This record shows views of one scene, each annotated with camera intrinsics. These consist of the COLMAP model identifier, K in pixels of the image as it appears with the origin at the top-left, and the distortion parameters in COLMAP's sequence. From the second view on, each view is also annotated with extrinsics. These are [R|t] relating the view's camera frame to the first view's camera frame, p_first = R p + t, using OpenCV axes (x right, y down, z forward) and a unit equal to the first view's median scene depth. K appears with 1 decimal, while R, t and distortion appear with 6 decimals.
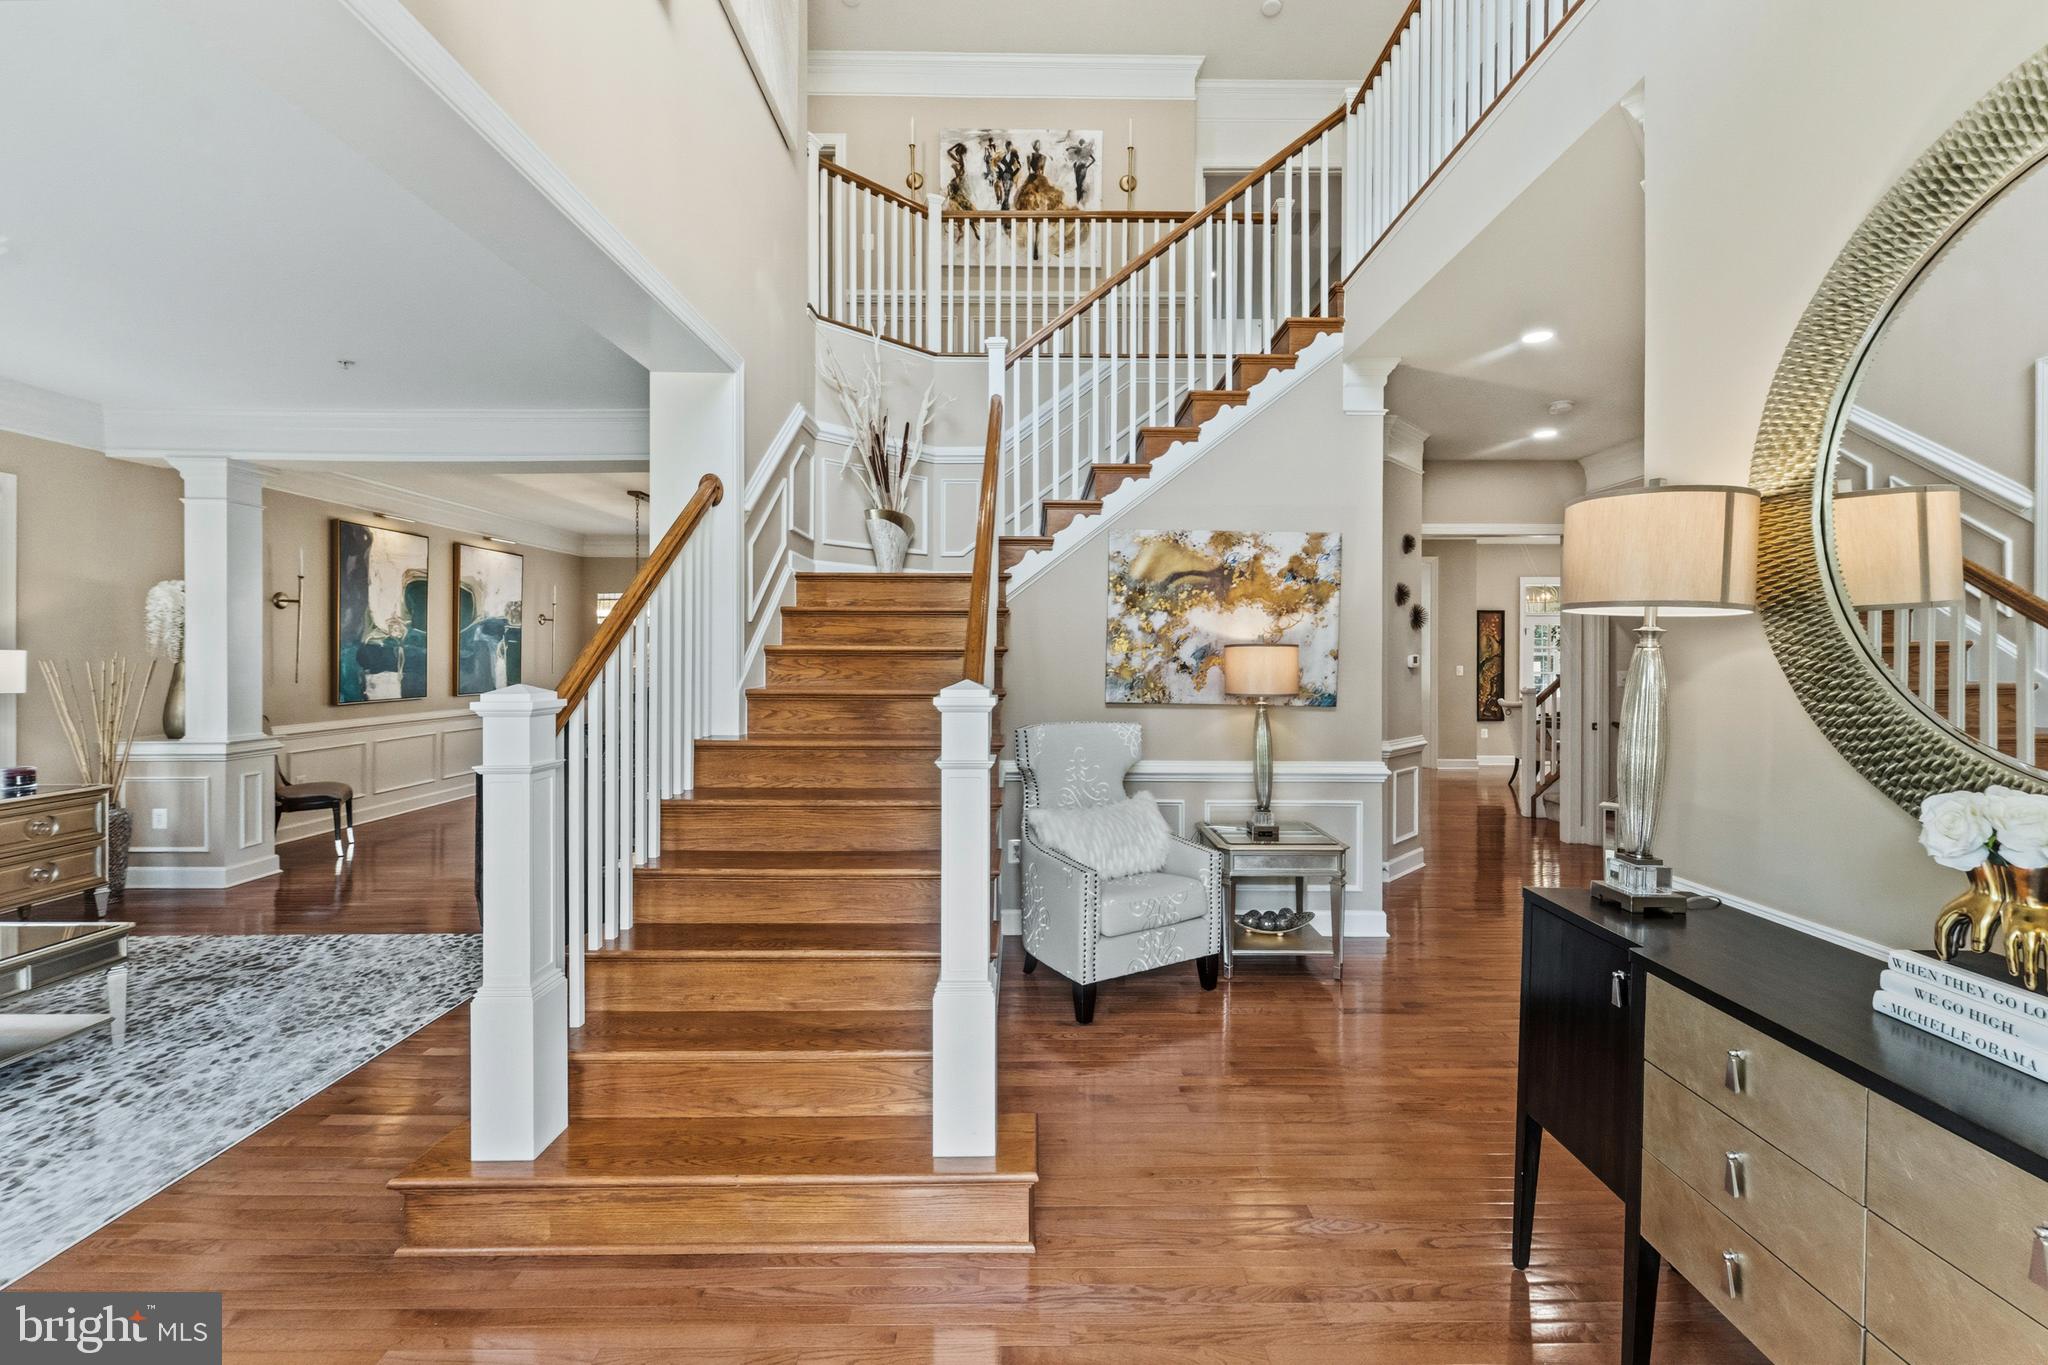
lens RADIAL K [[831.2, 0, 1037.9], [0, 831.2, 662.5], [0, 0, 1]] dist [-0.000856, -0.000450]
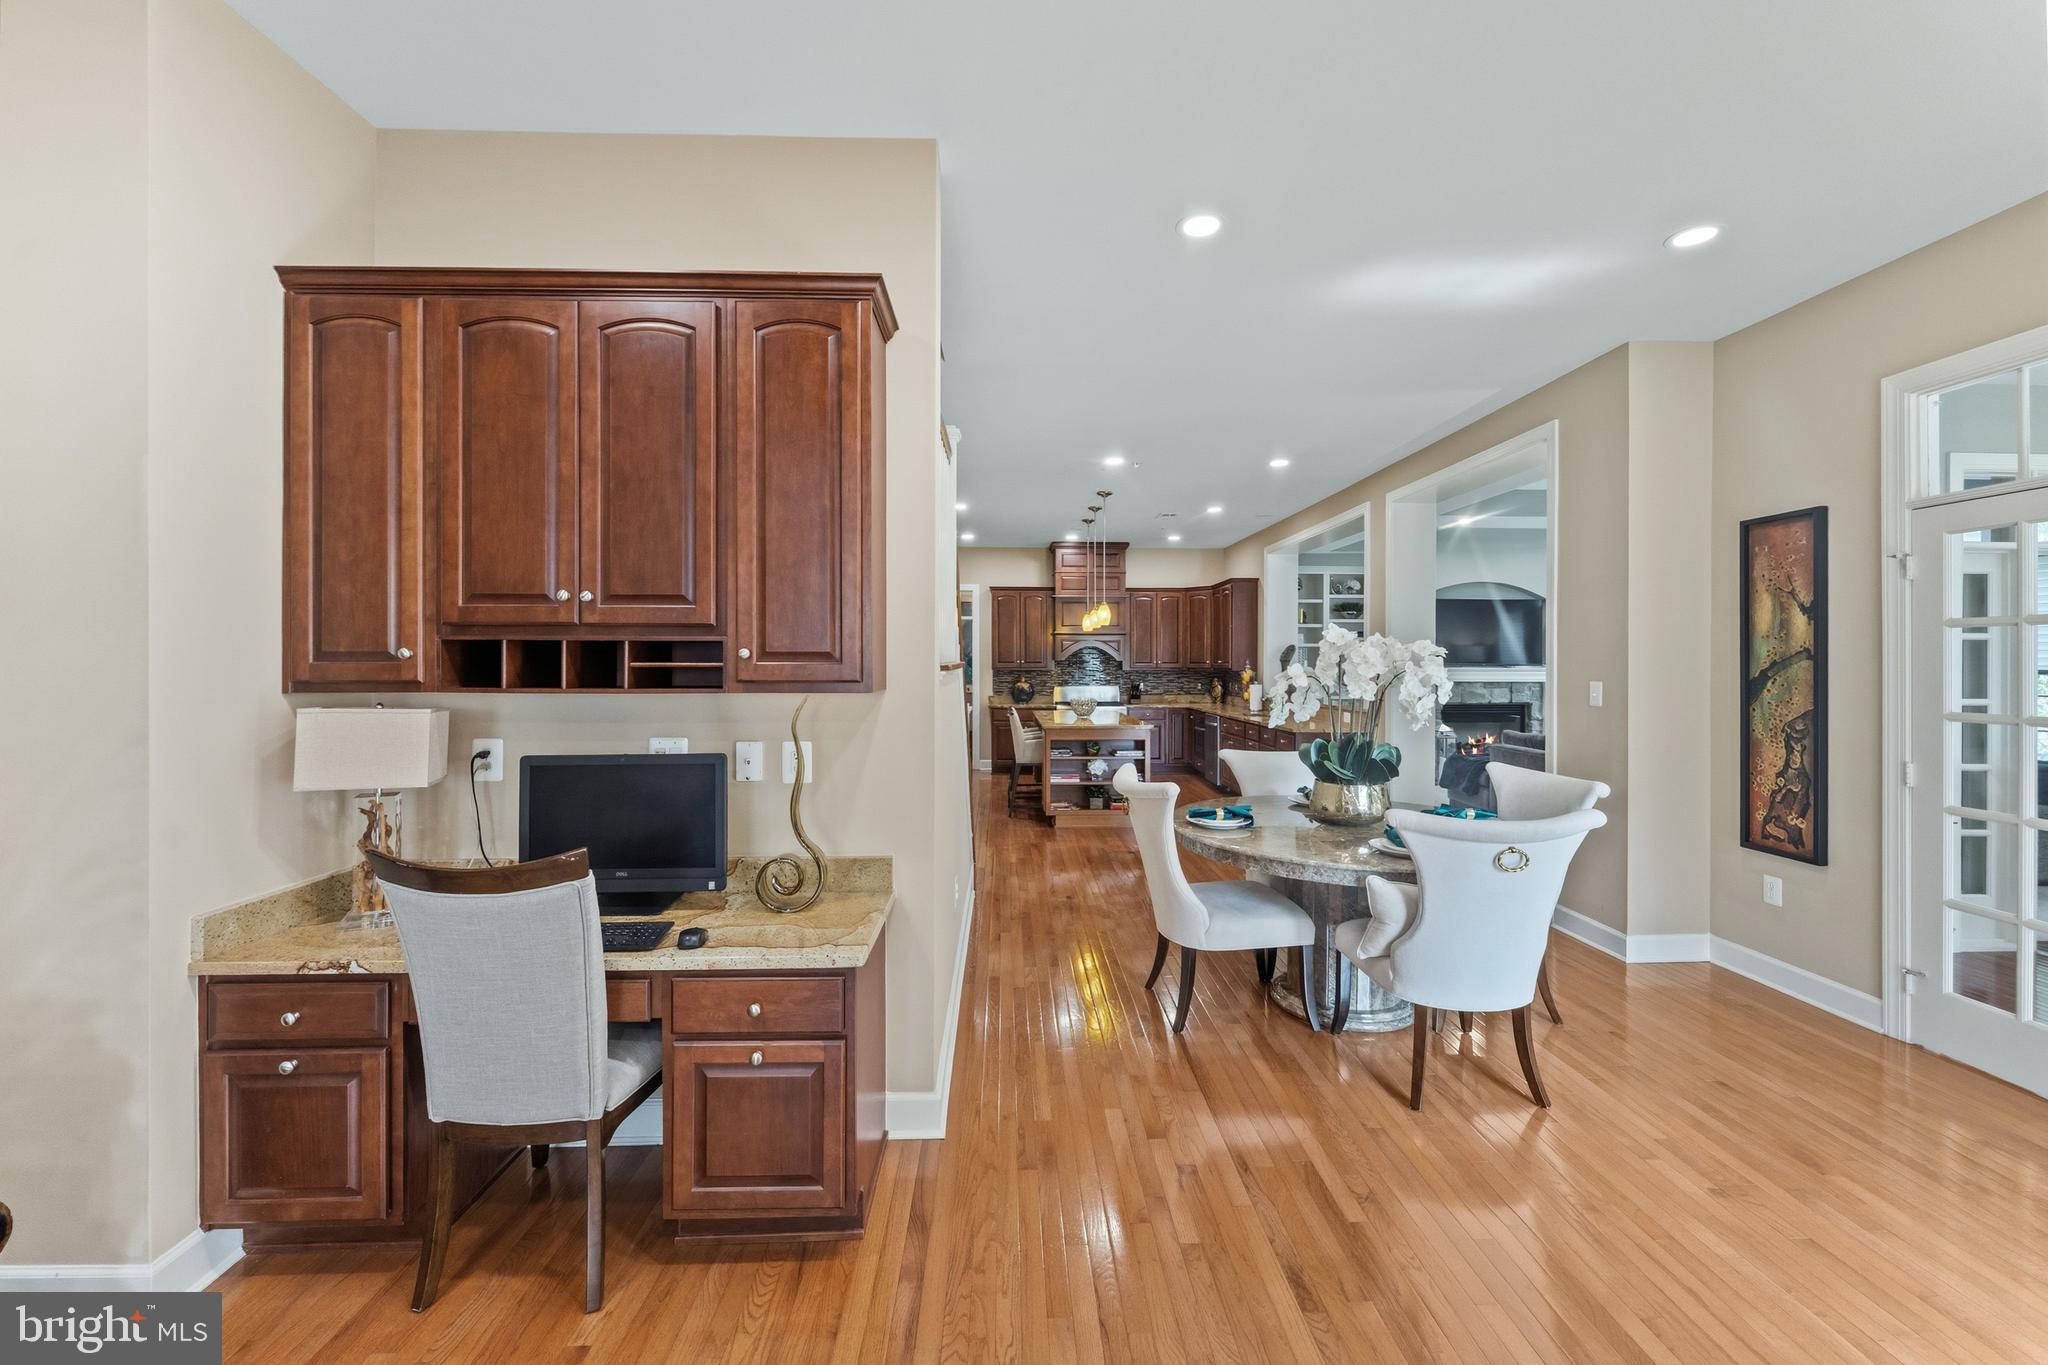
lens RADIAL K [[826.3, 0, 1030.6], [0, 826.3, 657.9], [0, 0, 1]] dist [0.000648, -0.000029]
pose [[0.026090, -0.007173, -0.999634, 1.373506], [-0.007671, 0.999943, -0.007375, -0.003514], [0.999630, 0.007861, 0.026034, 1.122665]]
